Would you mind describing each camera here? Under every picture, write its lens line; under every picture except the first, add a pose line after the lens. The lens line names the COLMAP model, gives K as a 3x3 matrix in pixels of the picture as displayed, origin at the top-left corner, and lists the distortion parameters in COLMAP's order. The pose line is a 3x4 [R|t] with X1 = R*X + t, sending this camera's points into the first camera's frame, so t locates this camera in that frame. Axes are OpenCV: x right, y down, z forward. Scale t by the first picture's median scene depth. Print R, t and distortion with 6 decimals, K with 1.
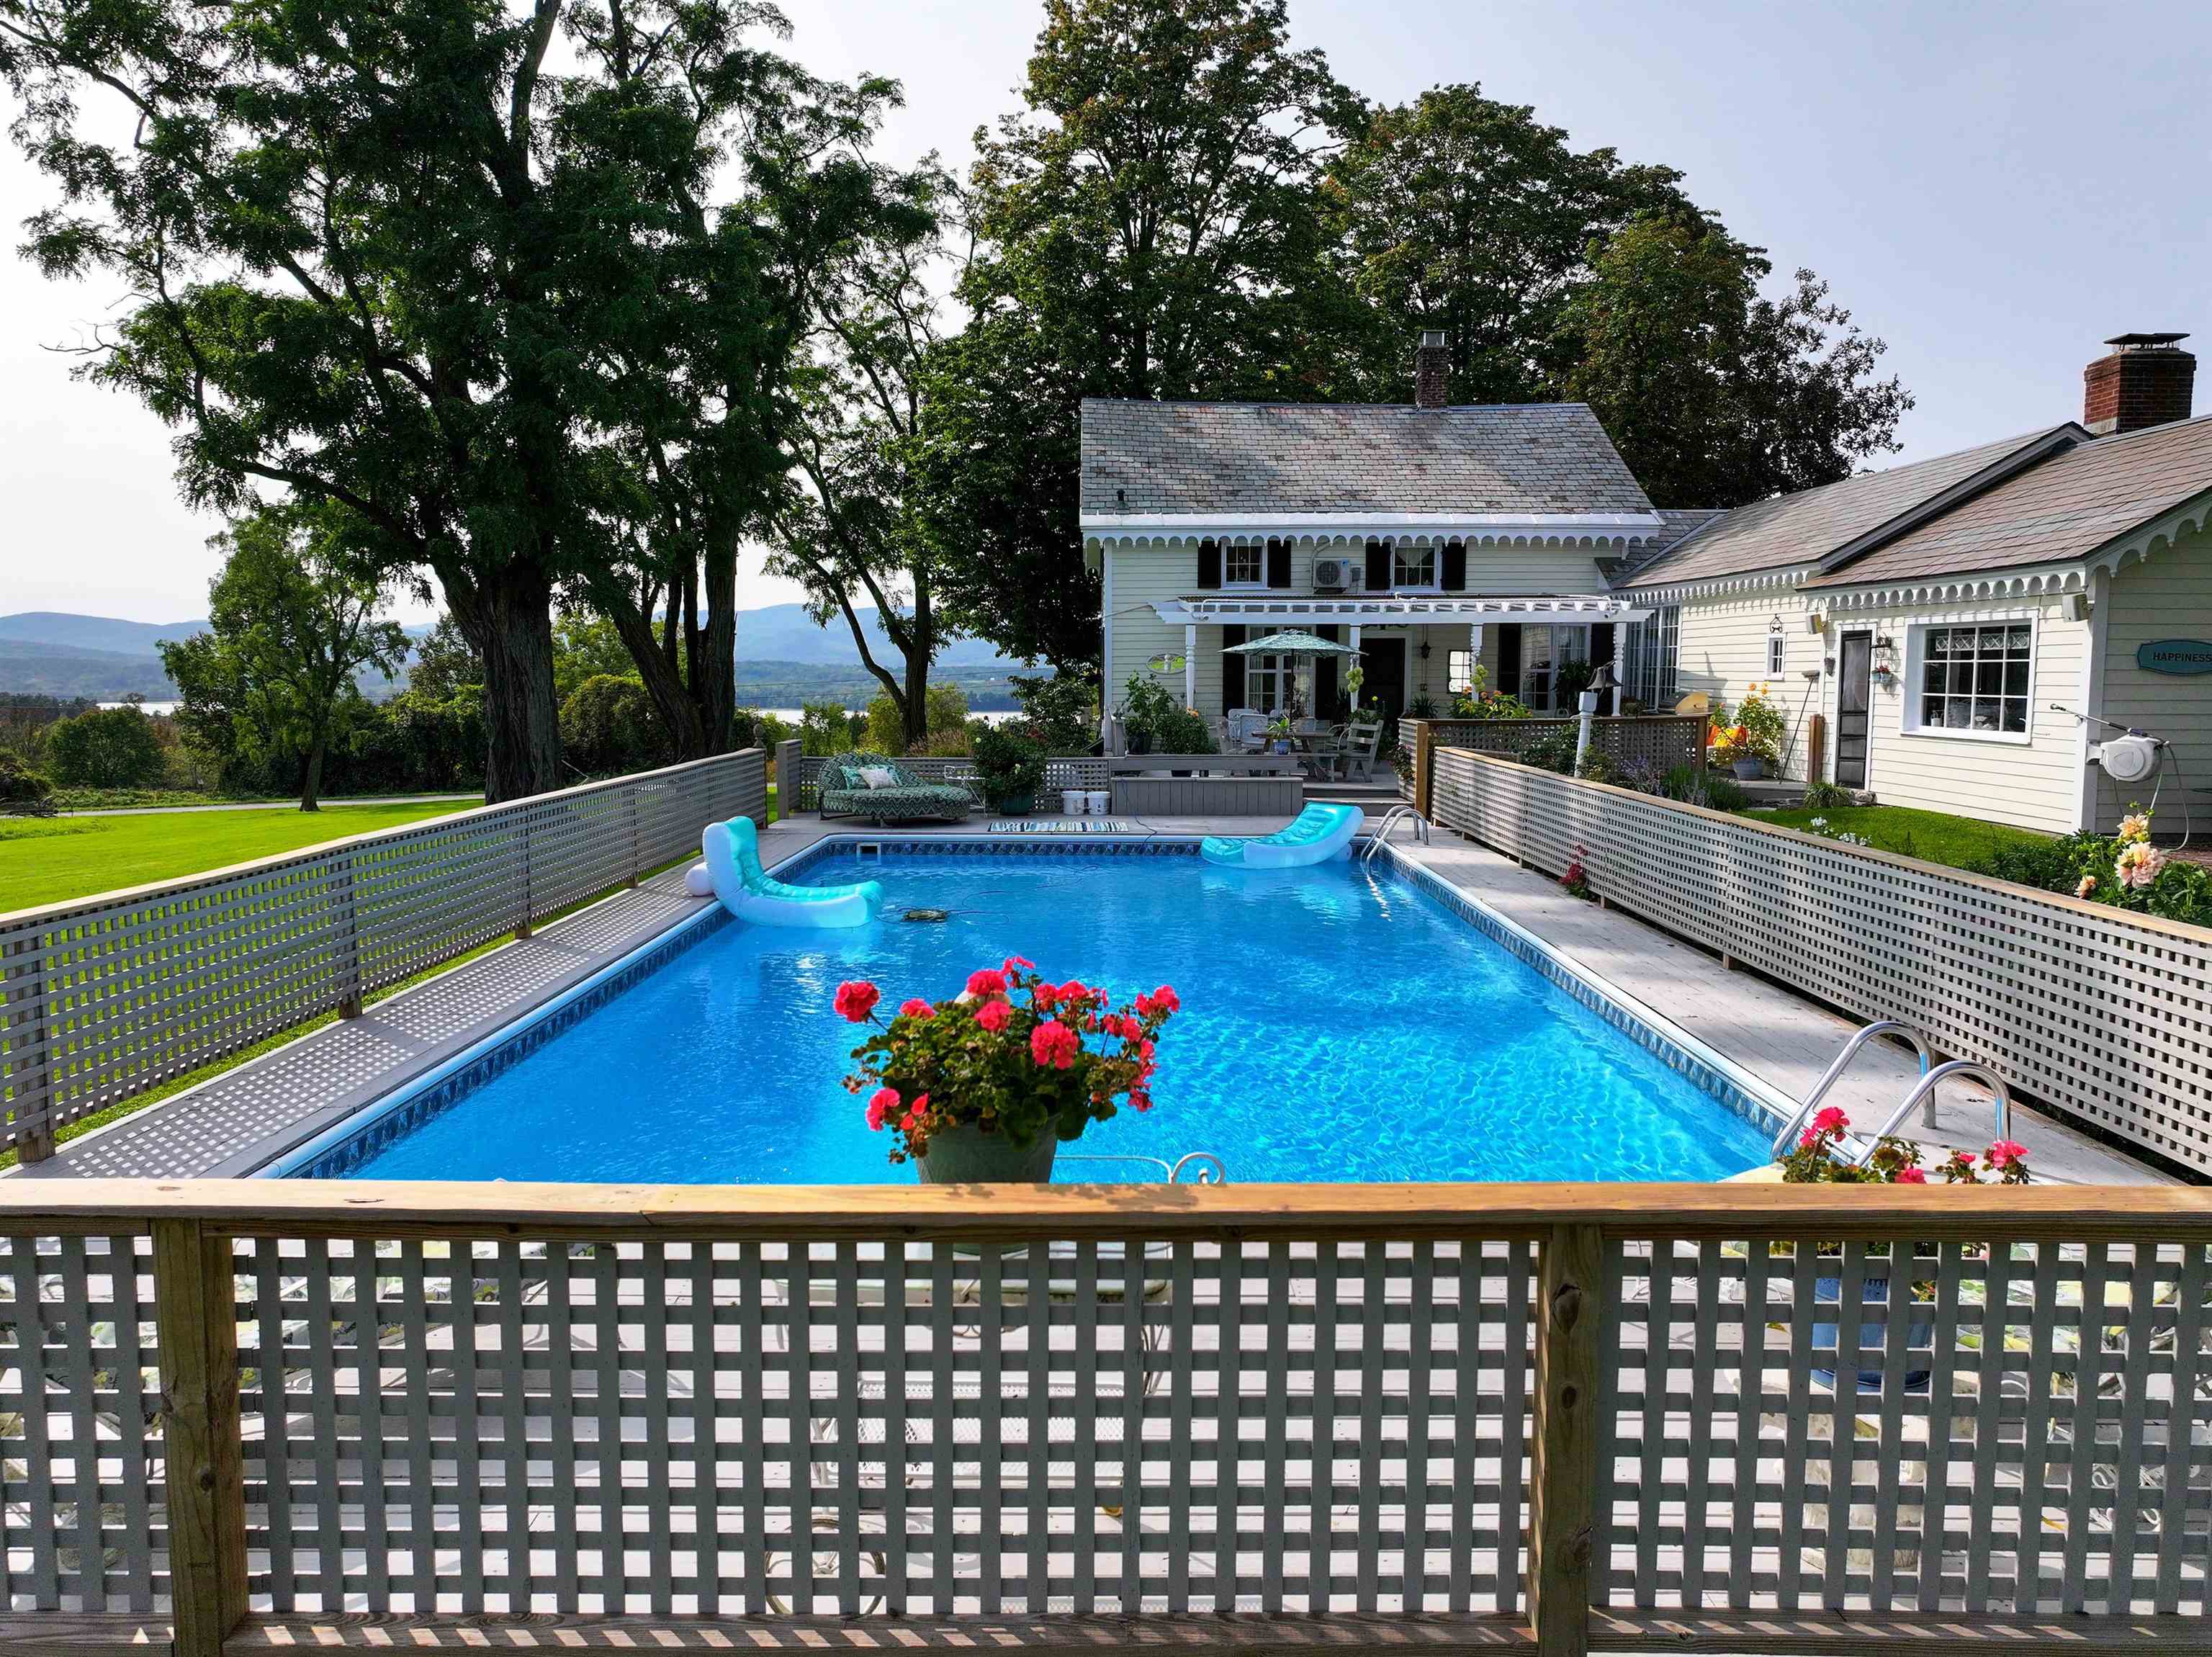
lens RADIAL K [[1552.9, 0, 1108.8], [0, 1552.9, 817.8], [0, 0, 1]] dist [-0.008968, -0.001652]
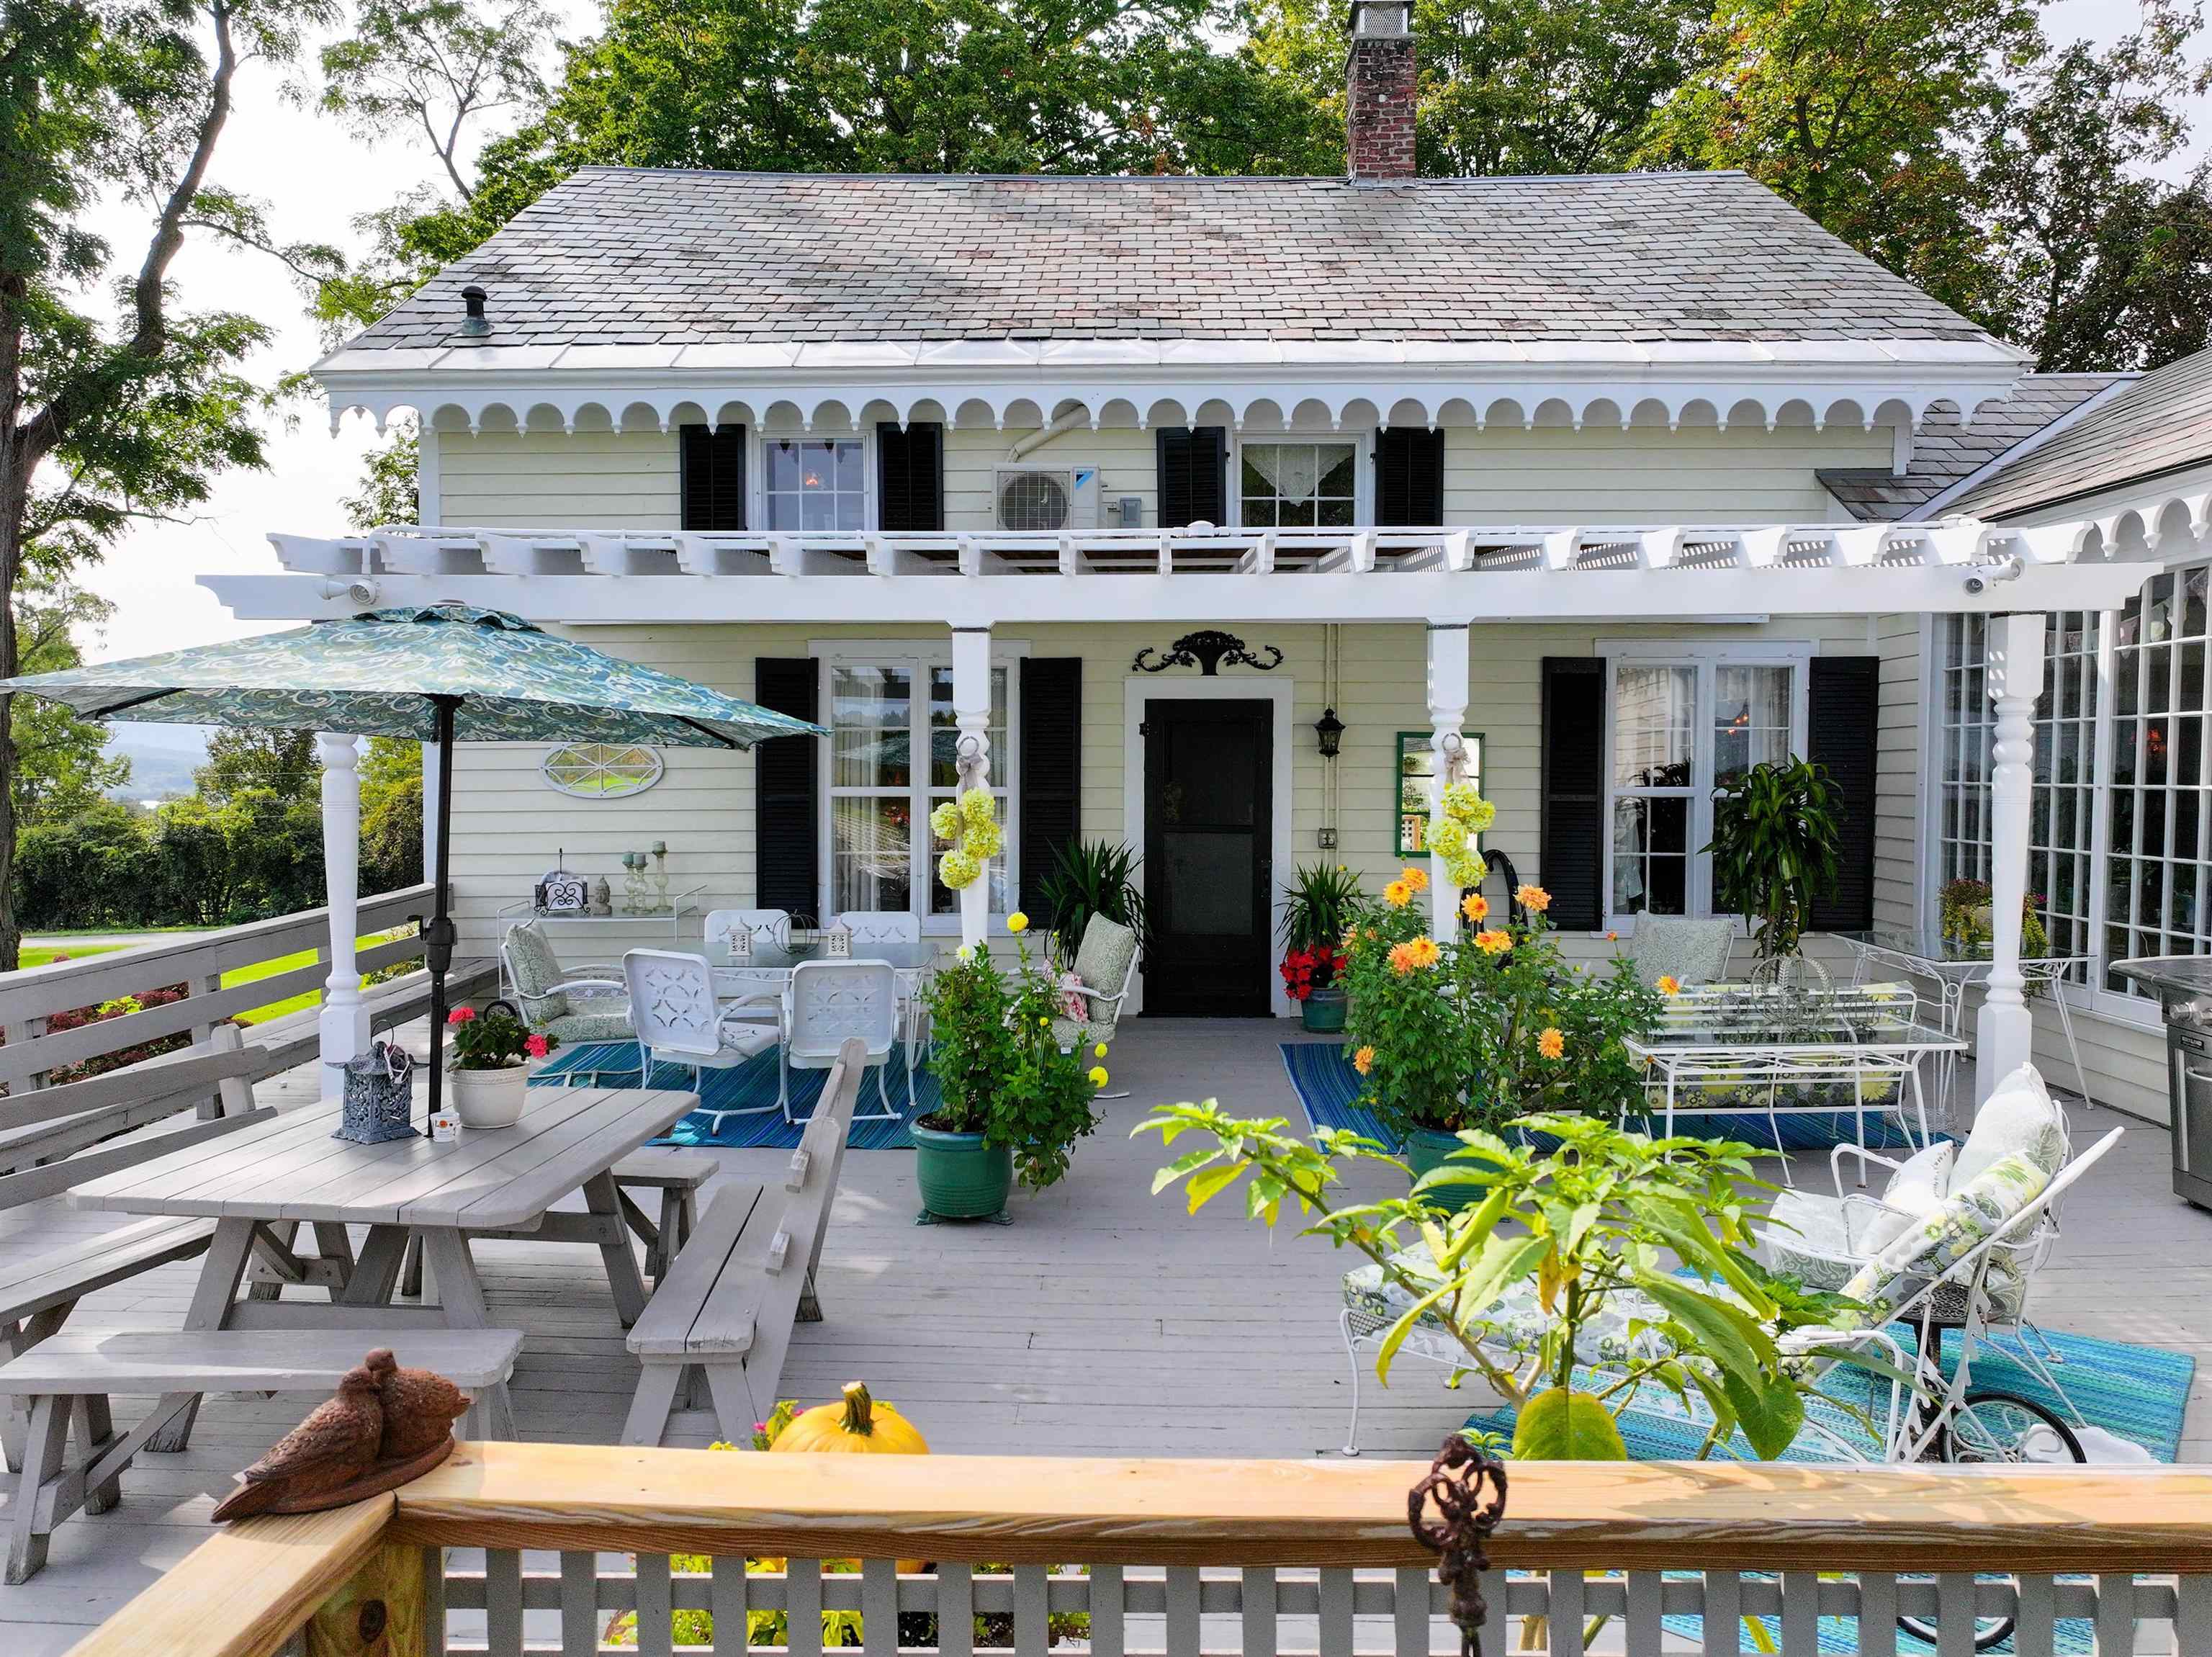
lens RADIAL K [[1552.9, 0, 1108.8], [0, 1552.9, 838.0], [0, 0, 1]] dist [-0.008968, -0.001652]
pose [[0.999565, 0.003925, -0.029229, 0.167471], [-0.005448, 0.998622, -0.052188, -0.066936], [0.028984, 0.052324, 0.998209, 0.661518]]
